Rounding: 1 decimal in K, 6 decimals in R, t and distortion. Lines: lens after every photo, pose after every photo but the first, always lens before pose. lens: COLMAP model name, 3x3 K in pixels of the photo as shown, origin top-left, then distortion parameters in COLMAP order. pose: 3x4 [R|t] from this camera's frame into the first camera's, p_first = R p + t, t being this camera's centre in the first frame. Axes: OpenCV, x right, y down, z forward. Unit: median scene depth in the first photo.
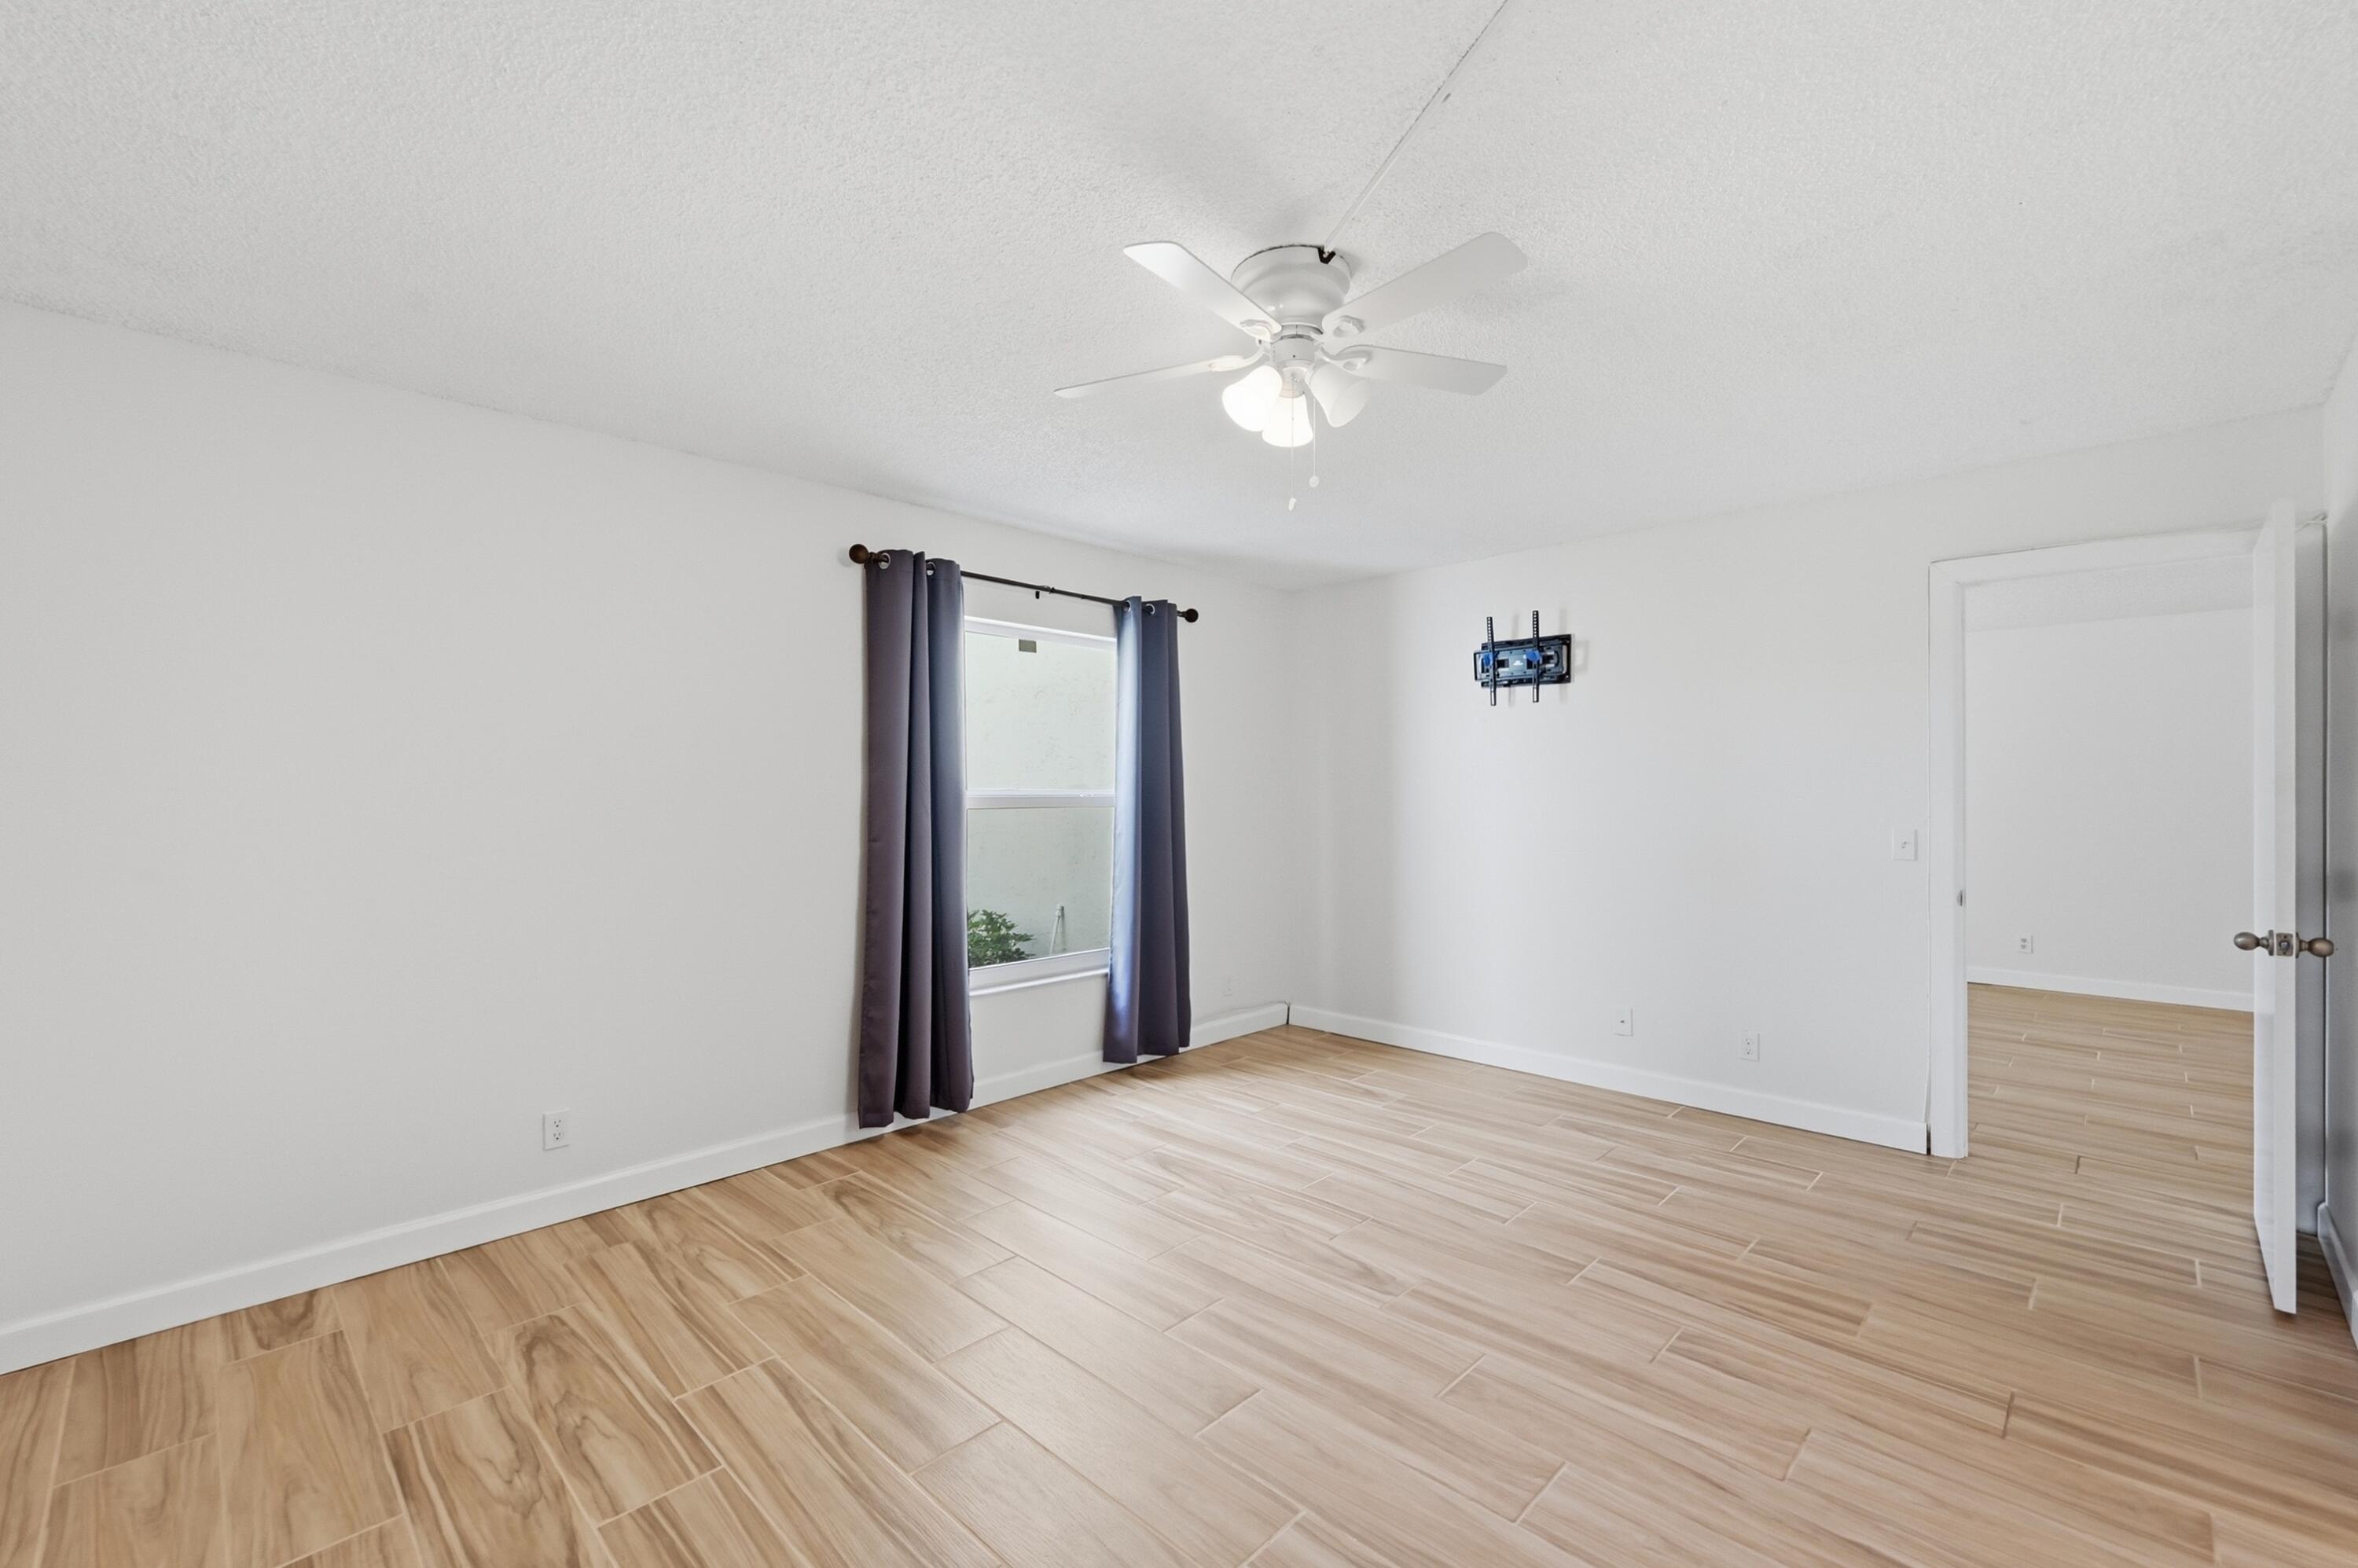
lens RADIAL K [[984.6, 0, 1188.6], [0, 984.6, 783.3], [0, 0, 1]] dist [0.001289, -0.000210]
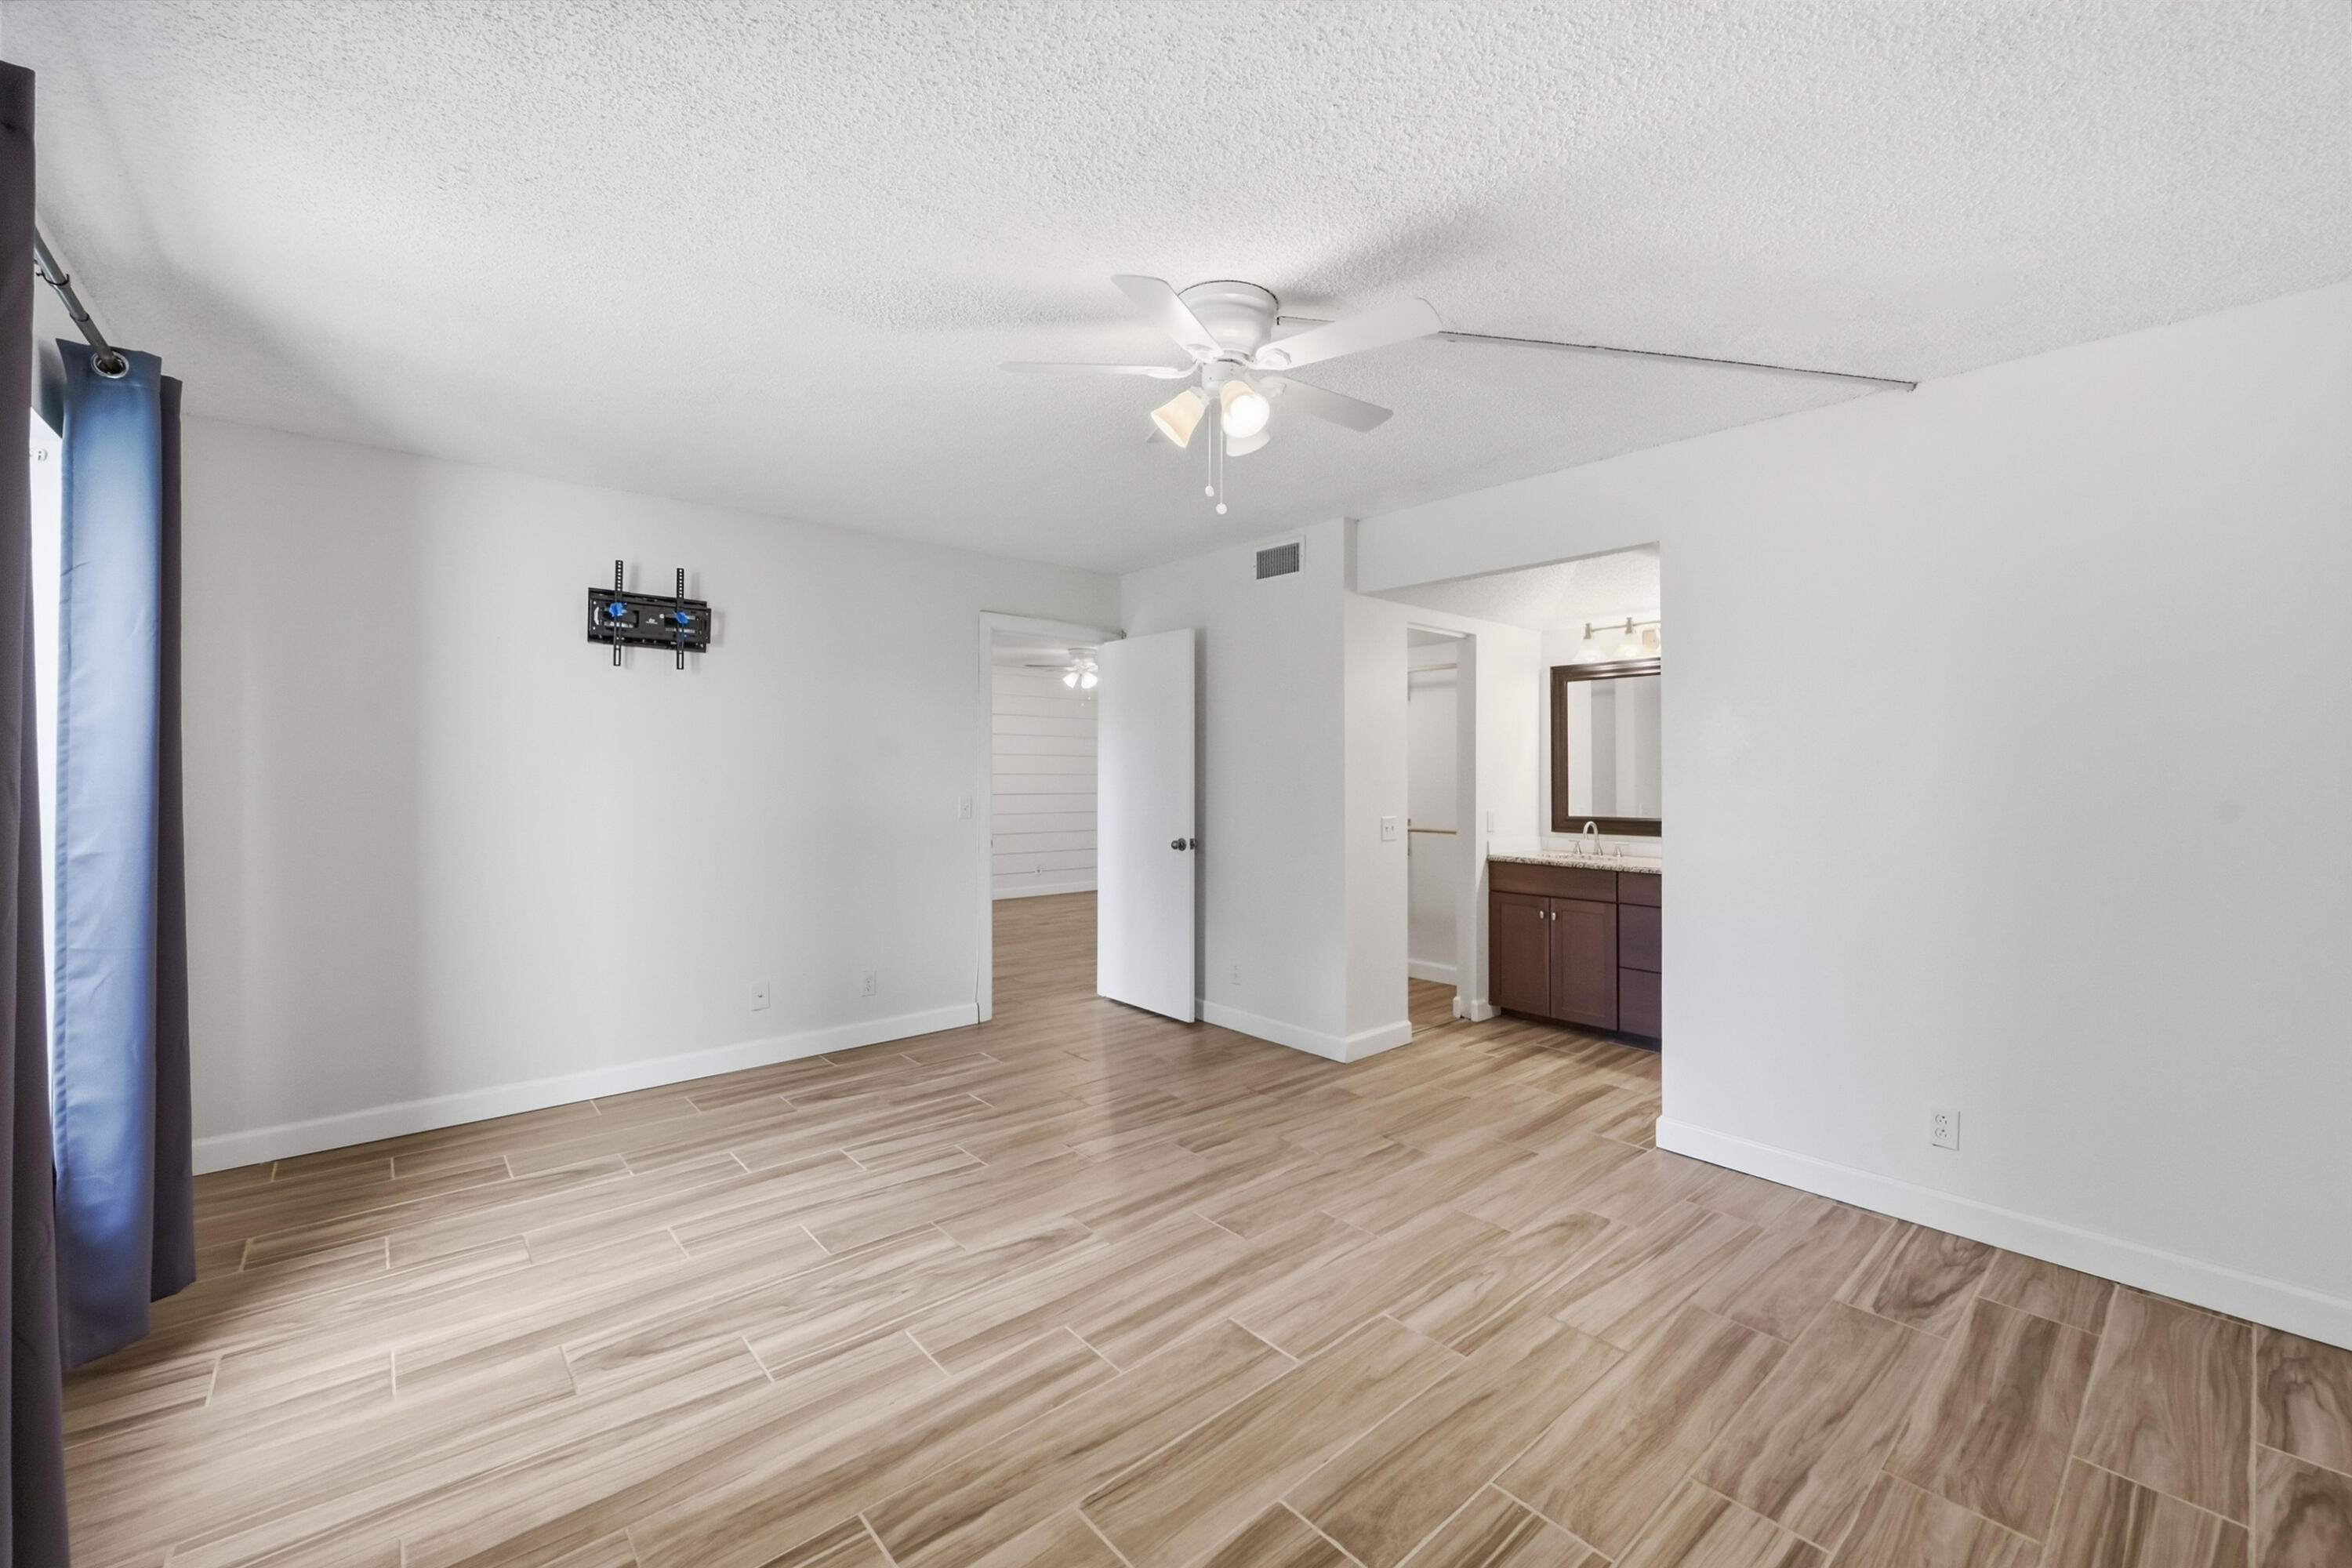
lens RADIAL K [[939.6, 0, 1177.1], [0, 939.6, 773.6], [0, 0, 1]] dist [0.001192, 0.000227]
pose [[0.096419, -0.001290, 0.995340, -0.587067], [-0.007827, 0.999967, 0.002054, 0.009495], [-0.995310, -0.007988, 0.096406, 0.590168]]
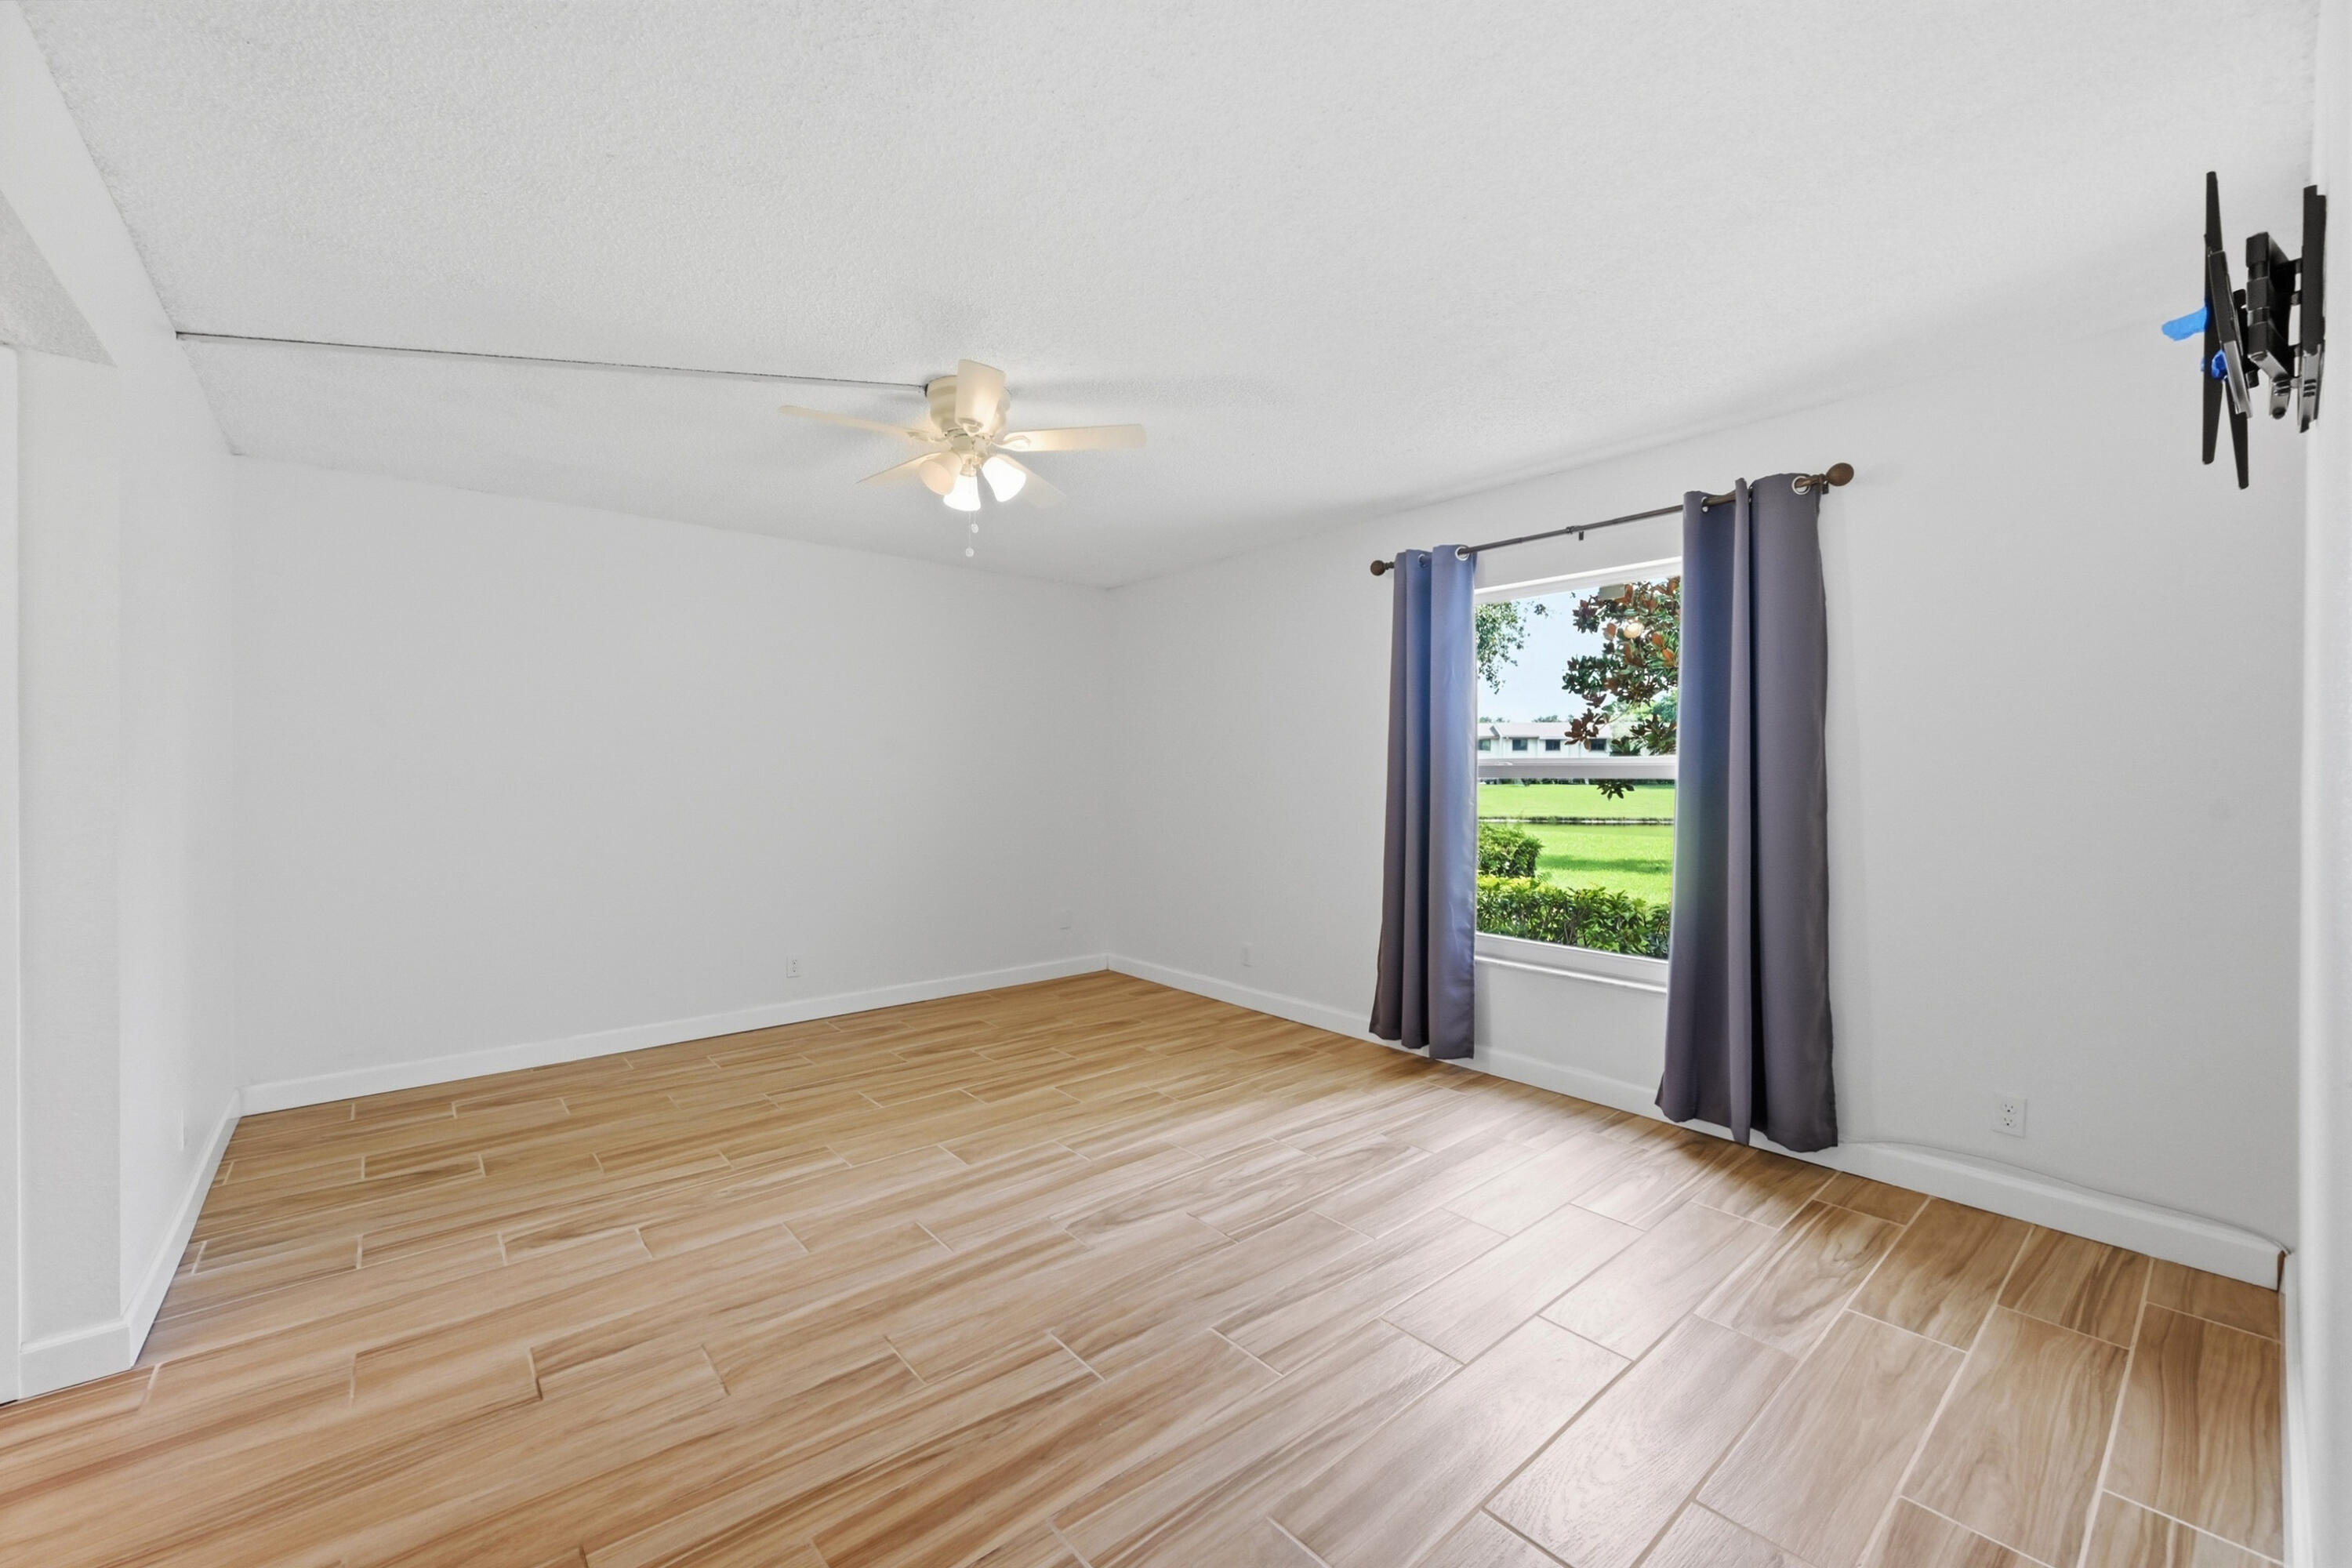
lens RADIAL K [[939.6, 0, 1190.7], [0, 939.6, 775.7], [0, 0, 1]] dist [0.001192, 0.000227]
pose [[-0.090357, 0.006089, -0.995891, 0.878429], [0.006135, 0.999966, 0.005558, 0.018945], [0.995891, -0.005608, -0.090392, 0.893583]]
